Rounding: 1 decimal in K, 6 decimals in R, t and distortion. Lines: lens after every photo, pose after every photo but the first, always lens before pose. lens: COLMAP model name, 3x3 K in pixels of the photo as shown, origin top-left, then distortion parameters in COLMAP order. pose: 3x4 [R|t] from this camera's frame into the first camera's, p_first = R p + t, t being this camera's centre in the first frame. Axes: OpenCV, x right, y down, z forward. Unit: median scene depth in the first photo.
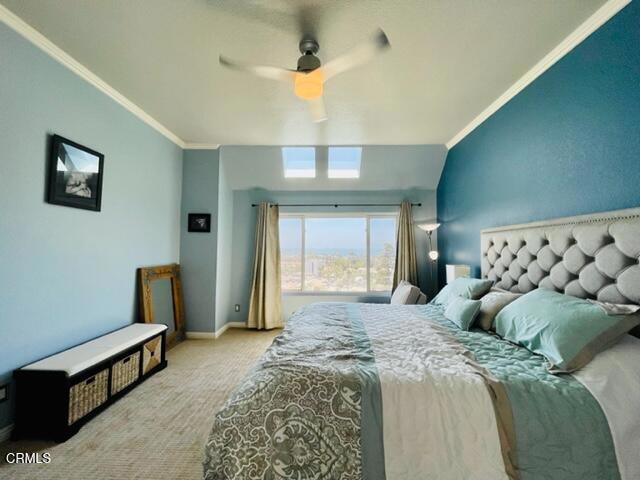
lens RADIAL K [[259.6, 0, 320.4], [0, 259.6, 236.9], [0, 0, 1]] dist [-0.001514, 0.000359]
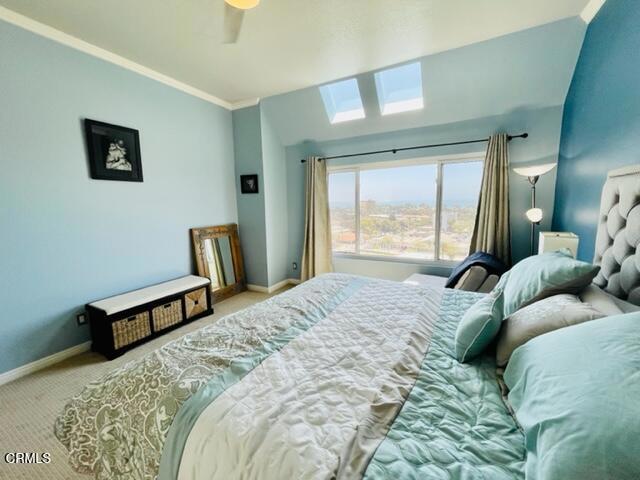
lens RADIAL K [[259.6, 0, 320.4], [0, 259.6, 236.9], [0, 0, 1]] dist [-0.001514, 0.000359]
pose [[0.891266, 0.035859, -0.452060, 0.352748], [0.045394, 0.984807, 0.167617, -0.010983], [0.451202, -0.169912, 0.876097, 0.259166]]
